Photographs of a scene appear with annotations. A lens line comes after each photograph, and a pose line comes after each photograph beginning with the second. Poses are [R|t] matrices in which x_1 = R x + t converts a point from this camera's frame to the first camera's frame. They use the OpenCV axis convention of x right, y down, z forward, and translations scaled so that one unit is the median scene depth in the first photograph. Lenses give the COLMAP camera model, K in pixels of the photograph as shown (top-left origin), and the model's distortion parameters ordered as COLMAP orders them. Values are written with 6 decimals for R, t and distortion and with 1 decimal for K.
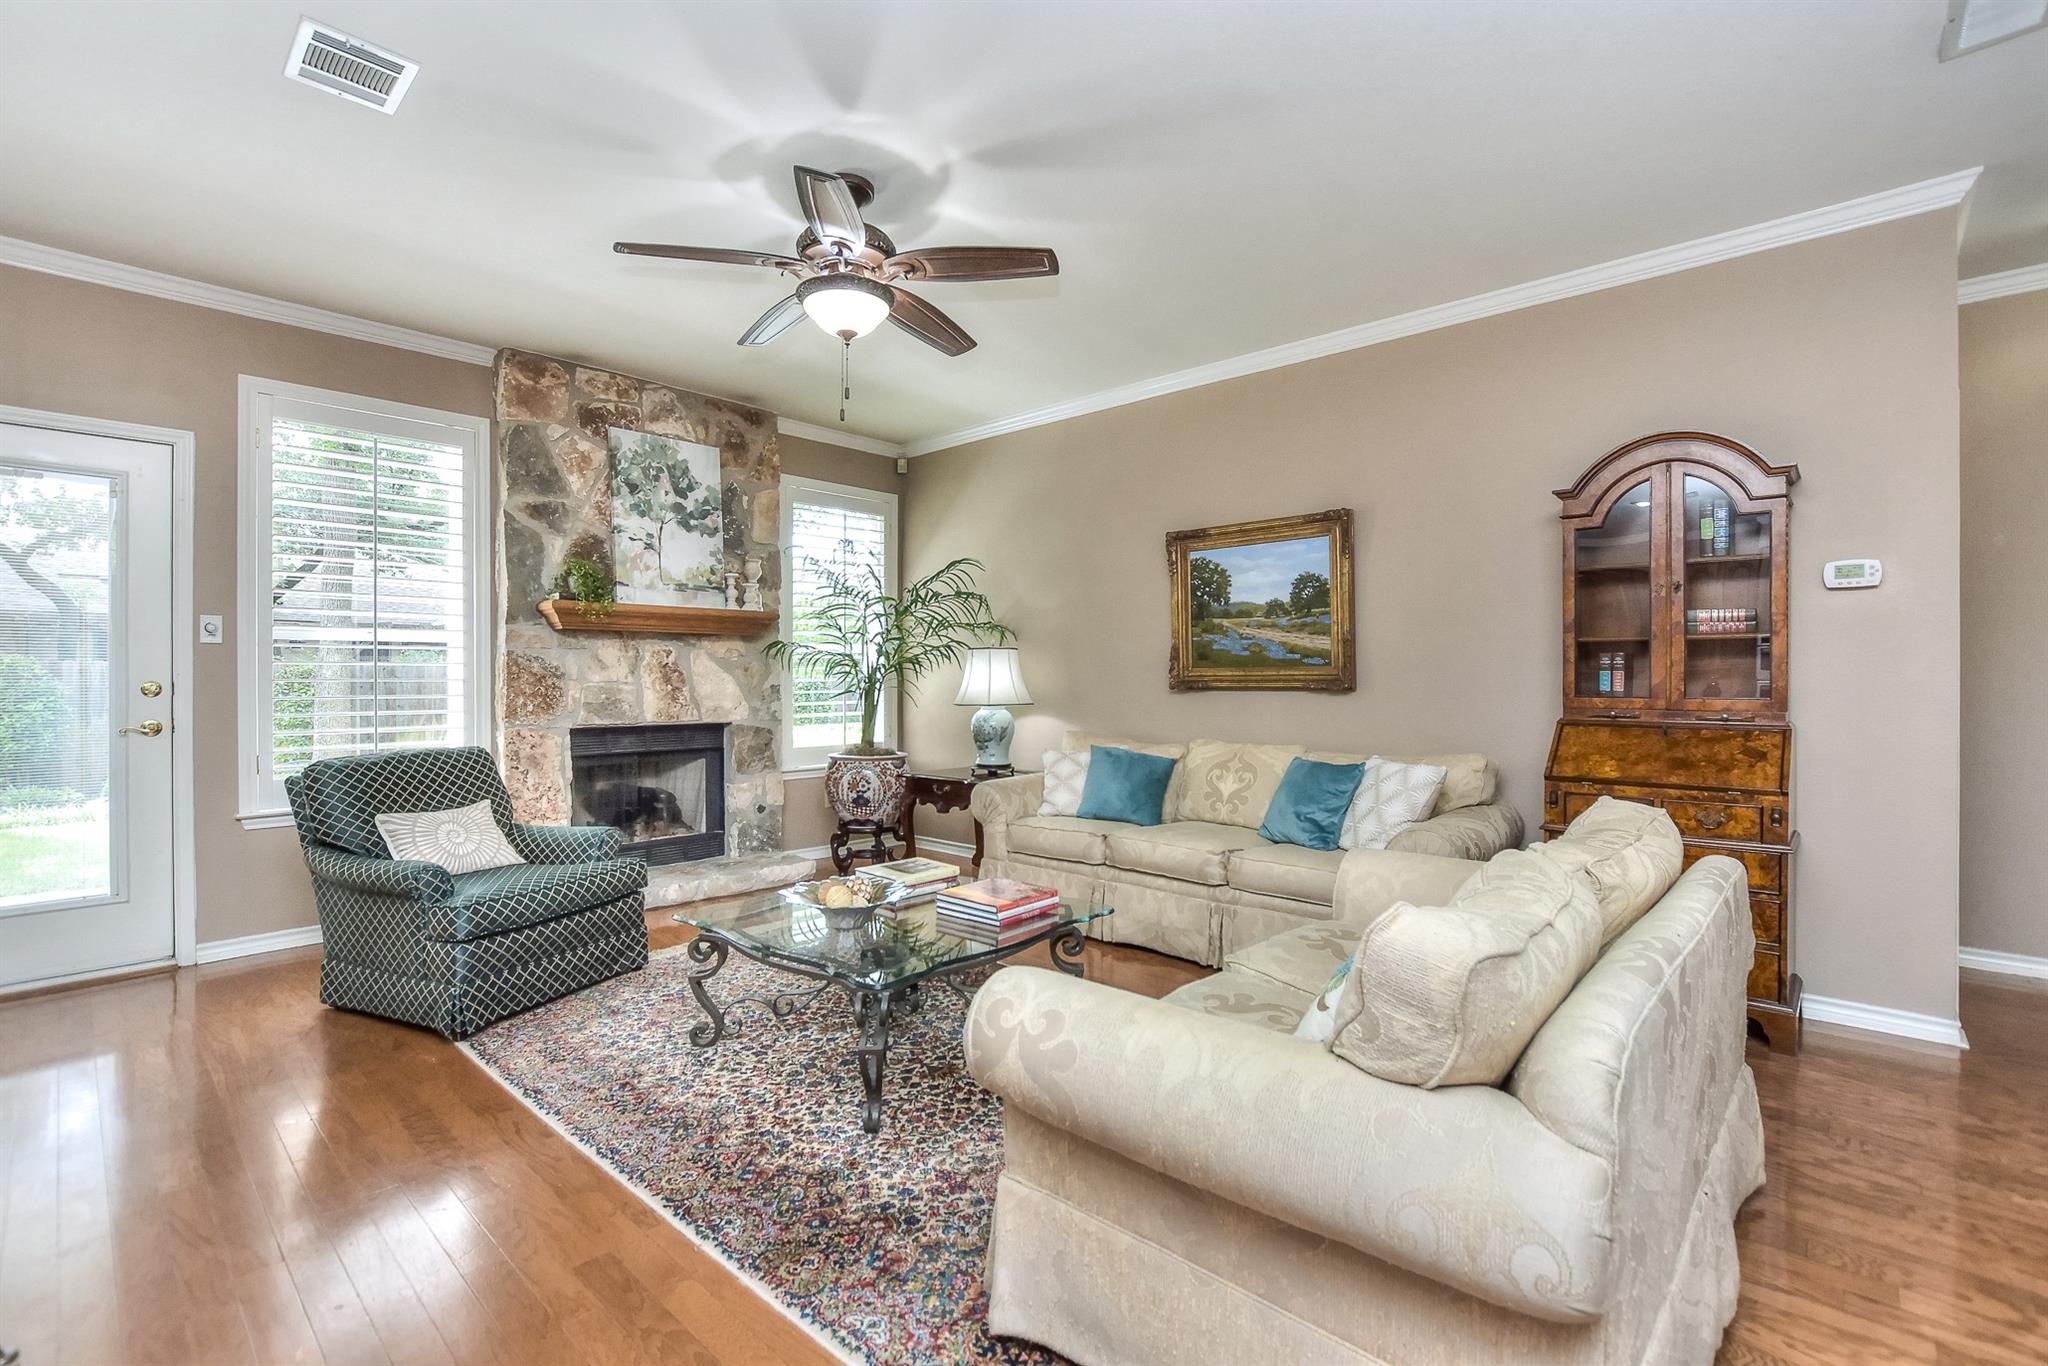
lens RADIAL K [[913.0, 0, 1020.6], [0, 913.0, 676.6], [0, 0, 1]] dist [-0.019759, 0.004394]
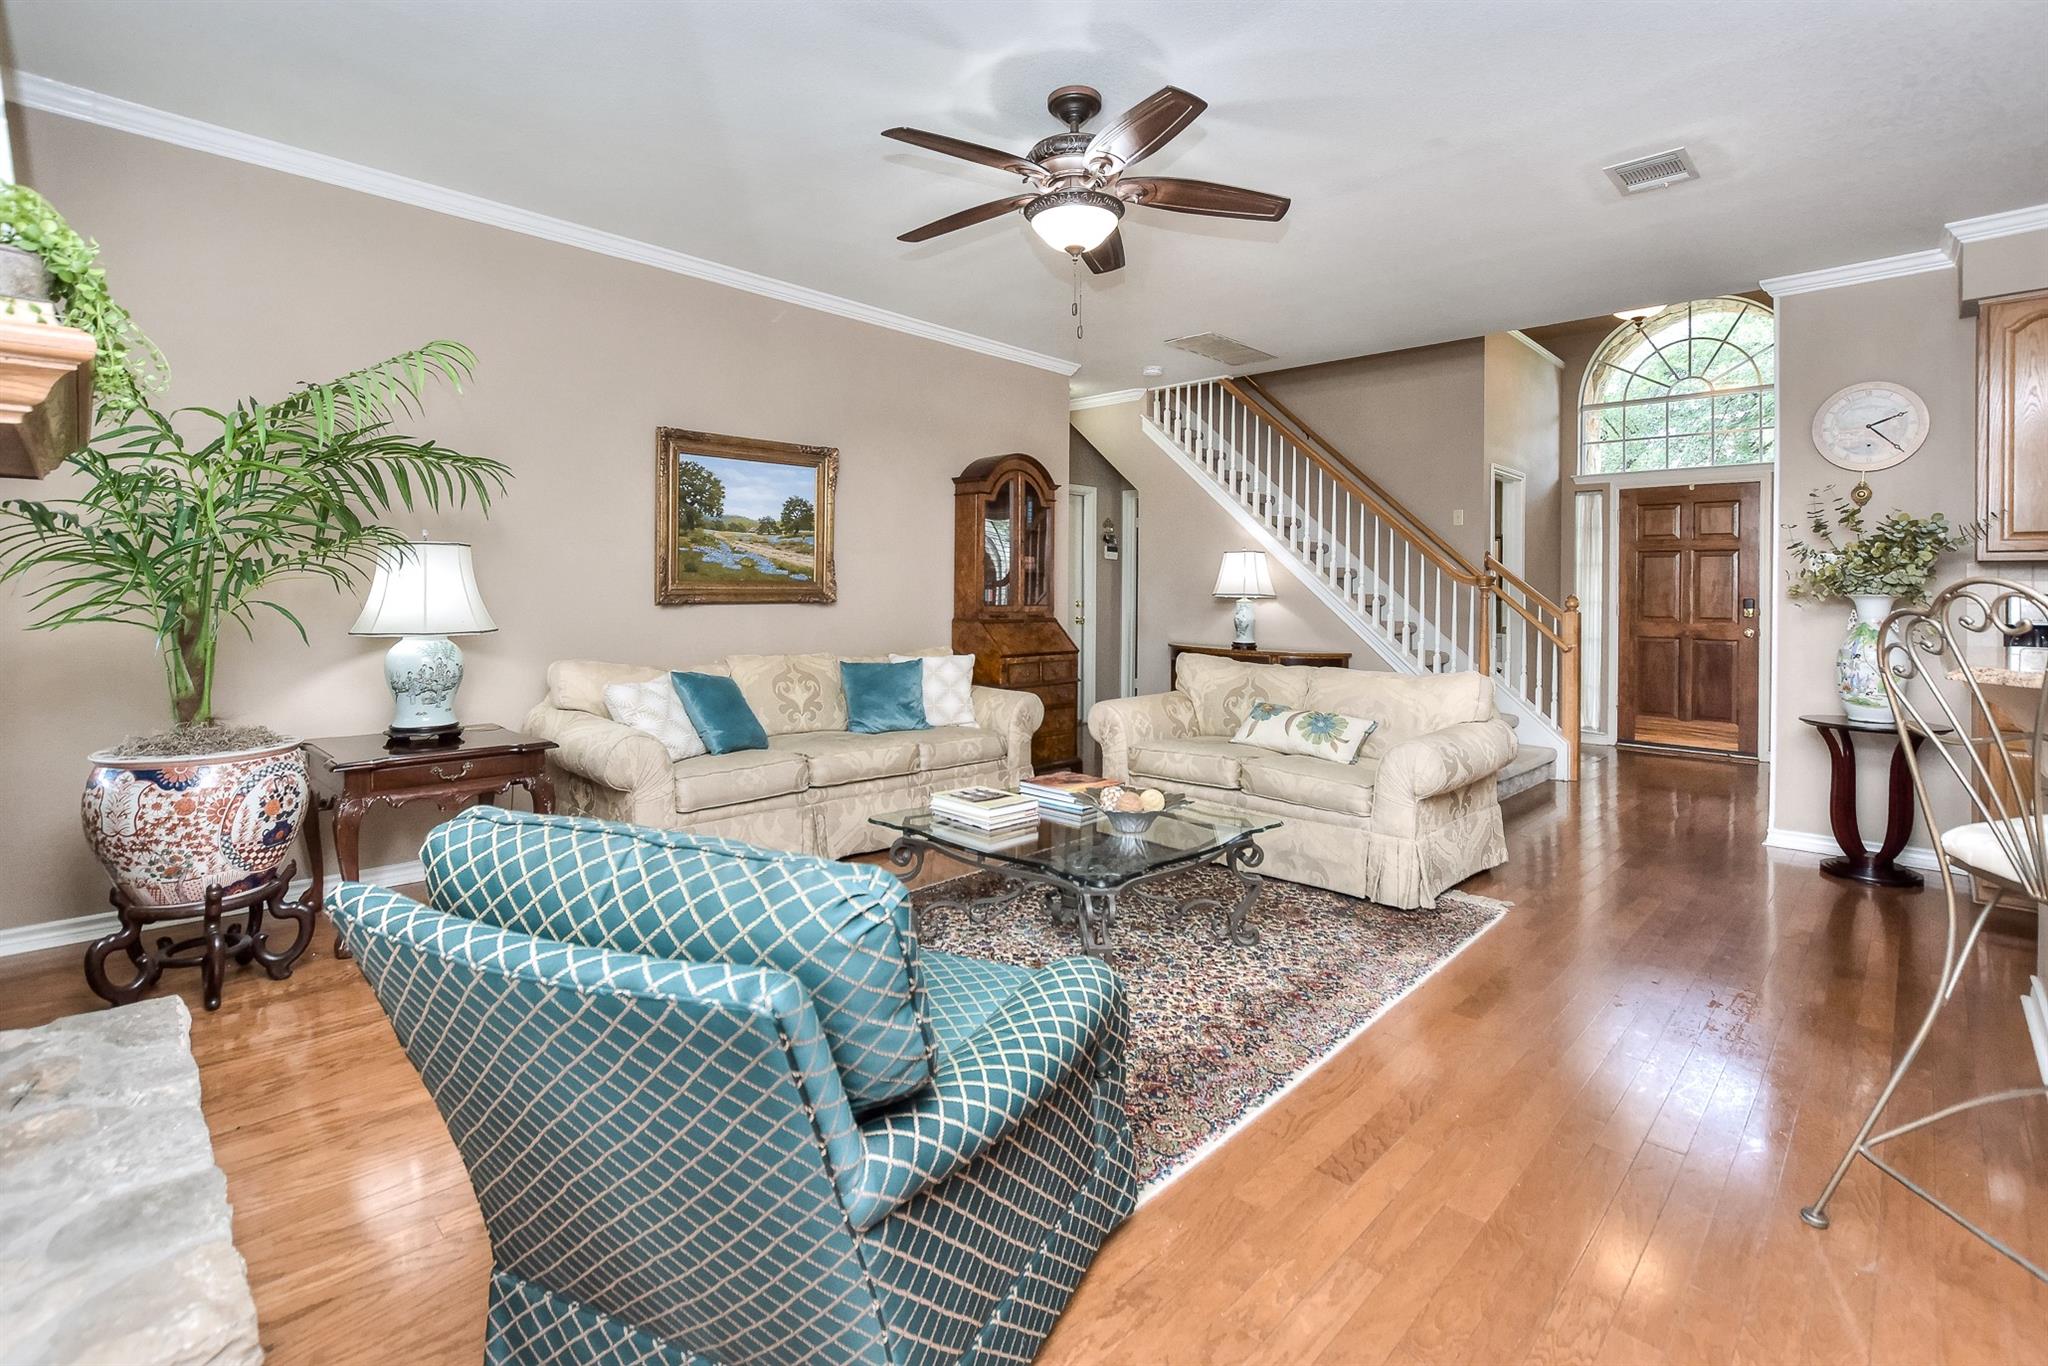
lens RADIAL K [[921.2, 0, 1034.2], [0, 921.2, 592.8], [0, 0, 1]] dist [-0.000073, 0.000126]
pose [[0.032838, -0.000650, 0.999460, -0.770936], [-0.008456, 0.999964, 0.000928, -0.001316], [-0.999425, -0.008482, 0.032831, 0.655123]]
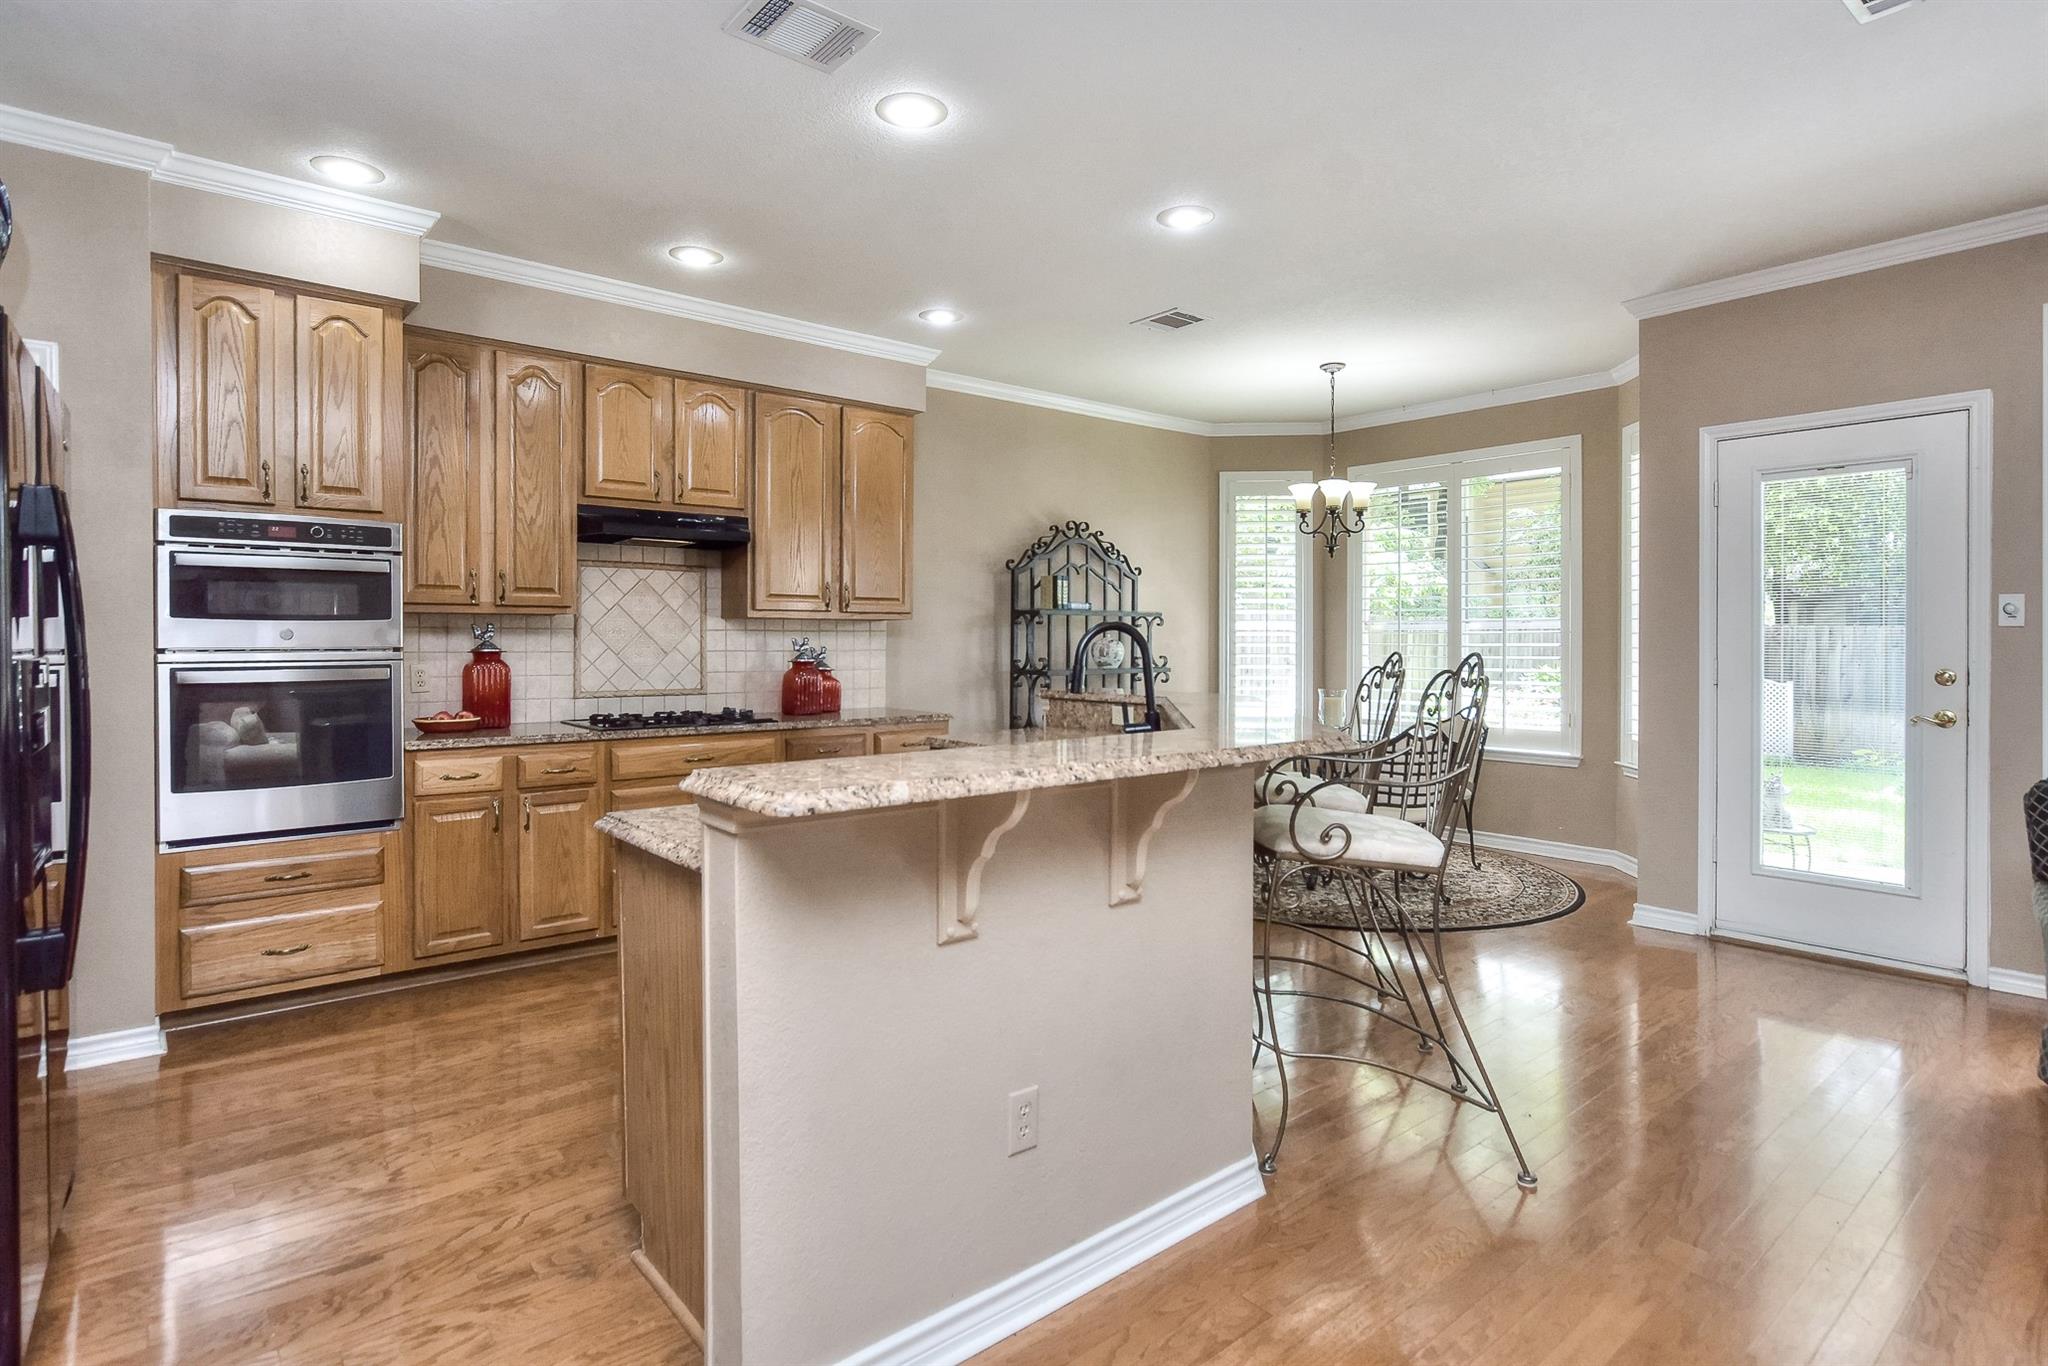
lens RADIAL K [[1074.5, 0, 1024.1], [0, 1074.5, 642.9], [0, 0, 1]] dist [-0.003276, -0.000248]
pose [[-0.131523, 0.007309, -0.991286, 0.205556], [0.001154, 0.999973, 0.007220, -0.024347], [0.991312, -0.000195, -0.131528, 0.157912]]
